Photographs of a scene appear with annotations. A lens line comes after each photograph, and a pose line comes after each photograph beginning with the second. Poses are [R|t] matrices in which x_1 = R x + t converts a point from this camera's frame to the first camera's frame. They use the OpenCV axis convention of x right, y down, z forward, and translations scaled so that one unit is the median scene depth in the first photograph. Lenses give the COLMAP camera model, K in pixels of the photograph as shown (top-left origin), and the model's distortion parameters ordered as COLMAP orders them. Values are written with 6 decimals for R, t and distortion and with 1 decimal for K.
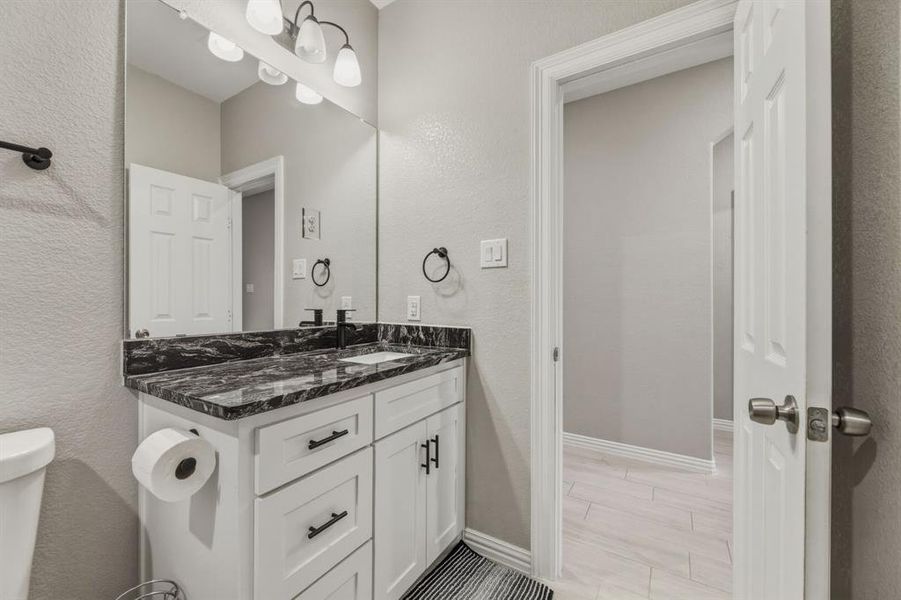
lens RADIAL K [[361.4, 0, 444.2], [0, 361.4, 301.4], [0, 0, 1]] dist [-0.001513, -0.000266]
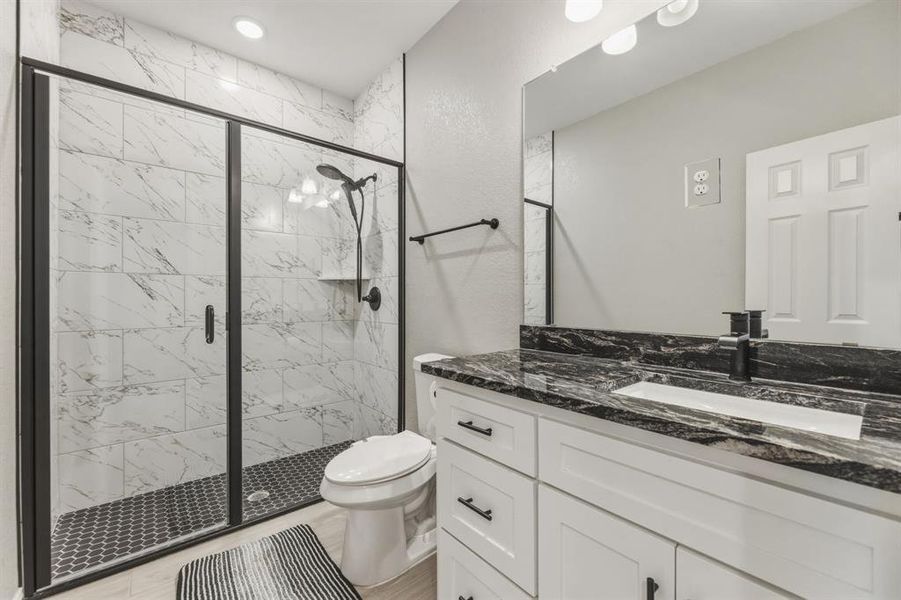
lens RADIAL K [[366.6, 0, 430.1], [0, 366.6, 294.7], [0, 0, 1]] dist [-0.002597, -0.000276]
pose [[-0.341535, -0.010557, -0.939810, 0.583112], [0.002999, 0.999920, -0.012323, 0.002294], [0.939864, -0.007027, -0.341476, 0.984902]]
